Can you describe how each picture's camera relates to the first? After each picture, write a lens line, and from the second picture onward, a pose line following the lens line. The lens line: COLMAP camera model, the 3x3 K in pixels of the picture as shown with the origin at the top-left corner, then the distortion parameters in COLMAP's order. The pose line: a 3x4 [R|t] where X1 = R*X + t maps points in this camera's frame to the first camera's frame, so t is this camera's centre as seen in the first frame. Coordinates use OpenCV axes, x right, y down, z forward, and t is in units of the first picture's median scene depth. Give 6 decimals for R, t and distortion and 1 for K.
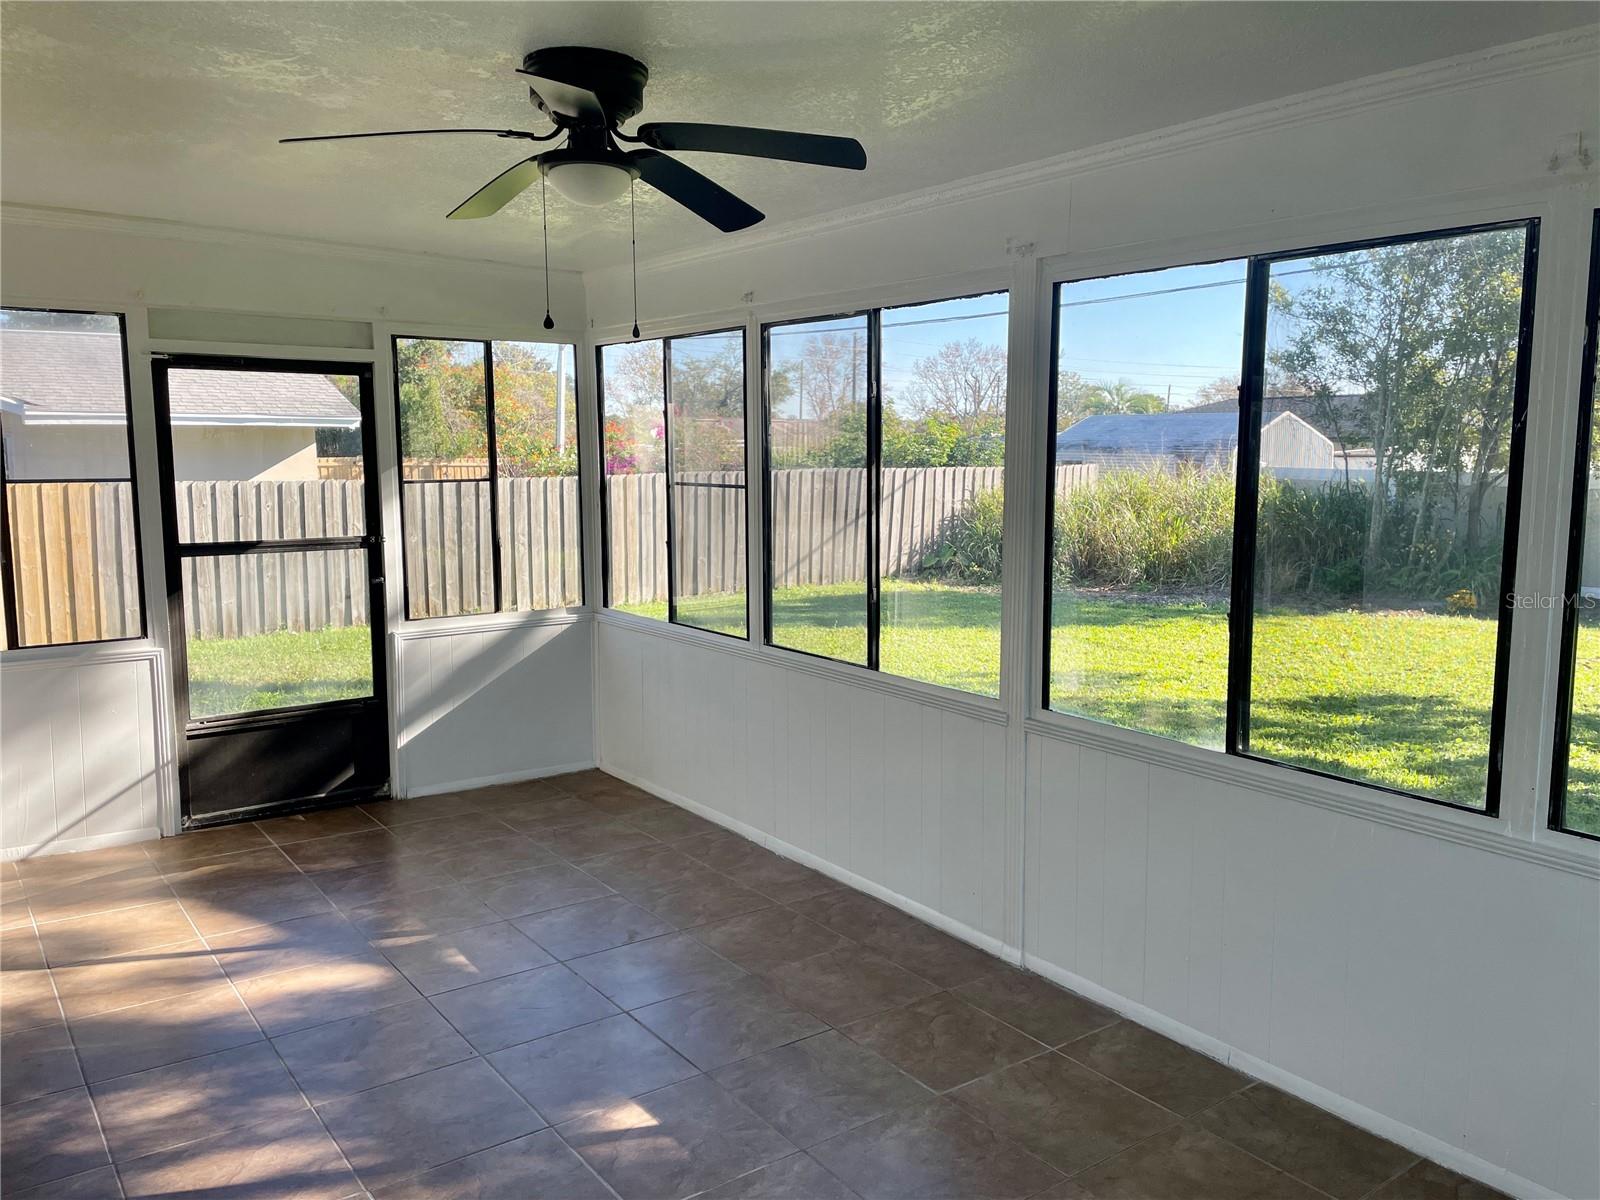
lens RADIAL K [[1206.4, 0, 810.8], [0, 1206.4, 604.1], [0, 0, 1]] dist [0.096817, -0.133964]
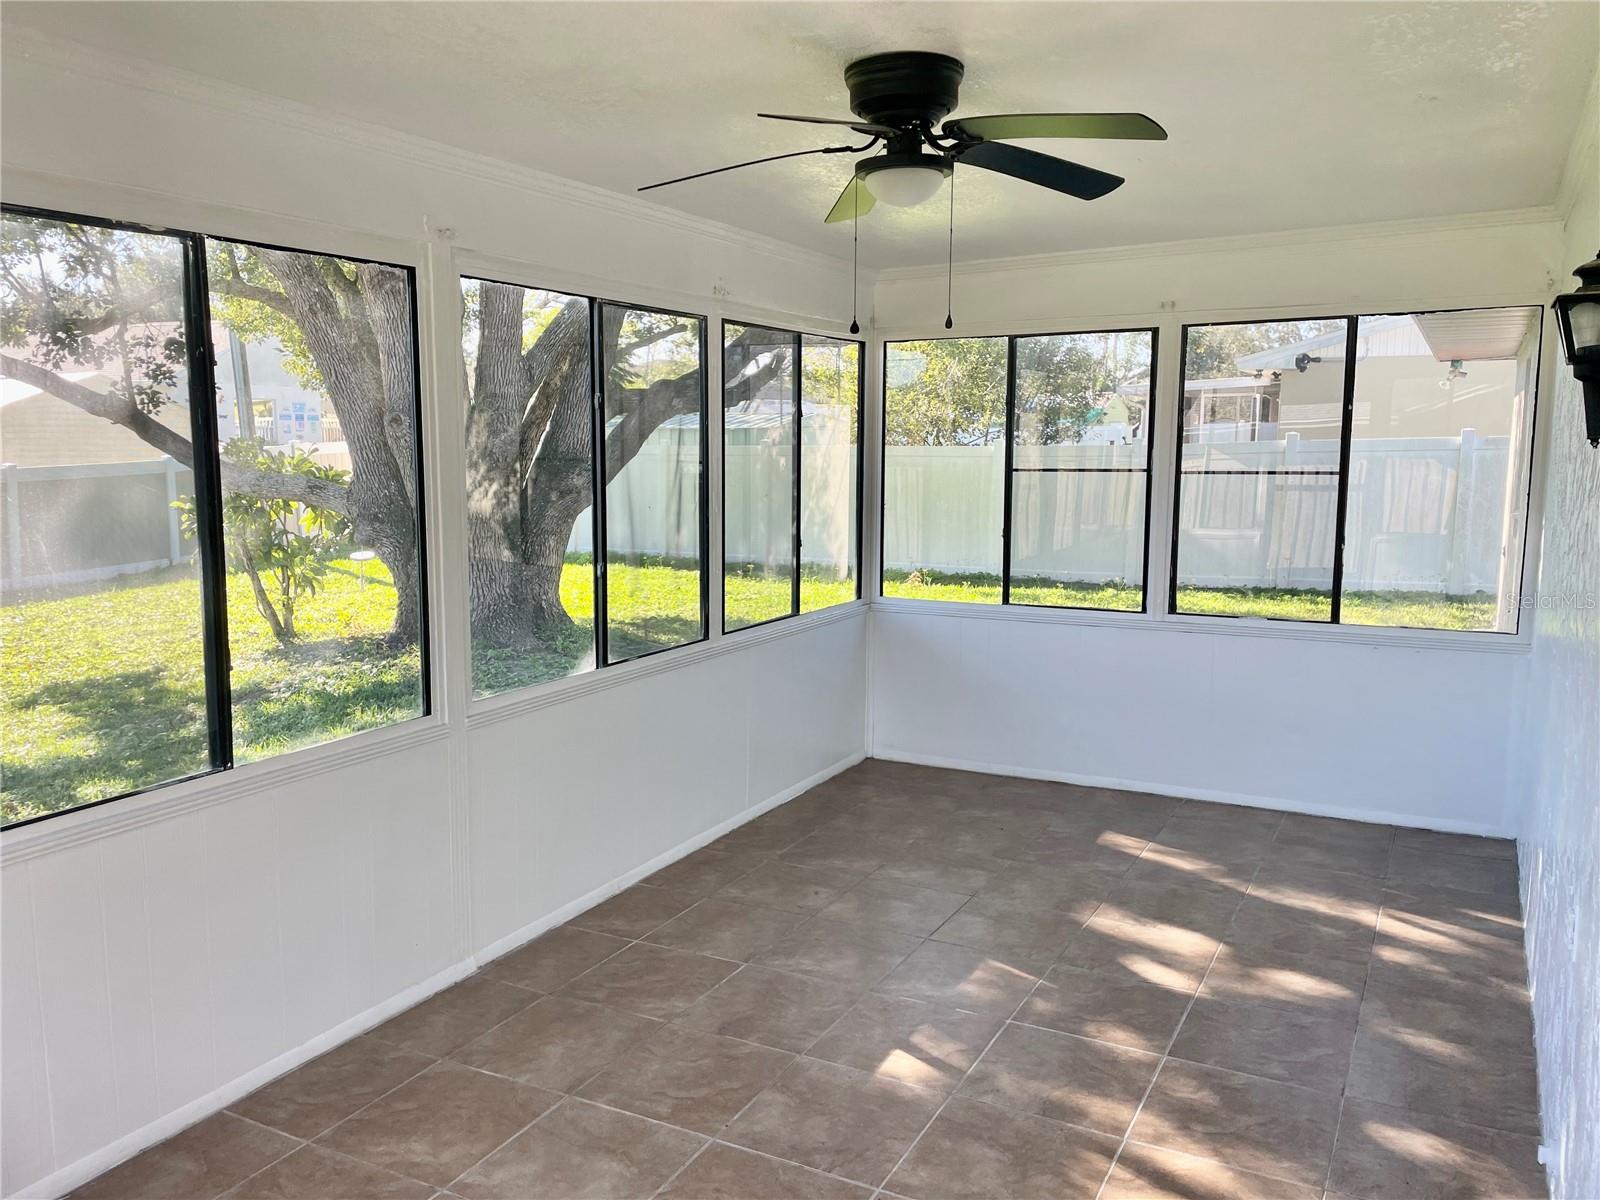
lens RADIAL K [[1206.4, 0, 810.8], [0, 1206.4, 604.1], [0, 0, 1]] dist [0.096817, -0.133964]
pose [[-0.411412, -0.127876, 0.902435, -0.972835], [0.128293, 0.972127, 0.196239, -0.183510], [-0.902375, 0.196511, -0.383539, 1.323110]]
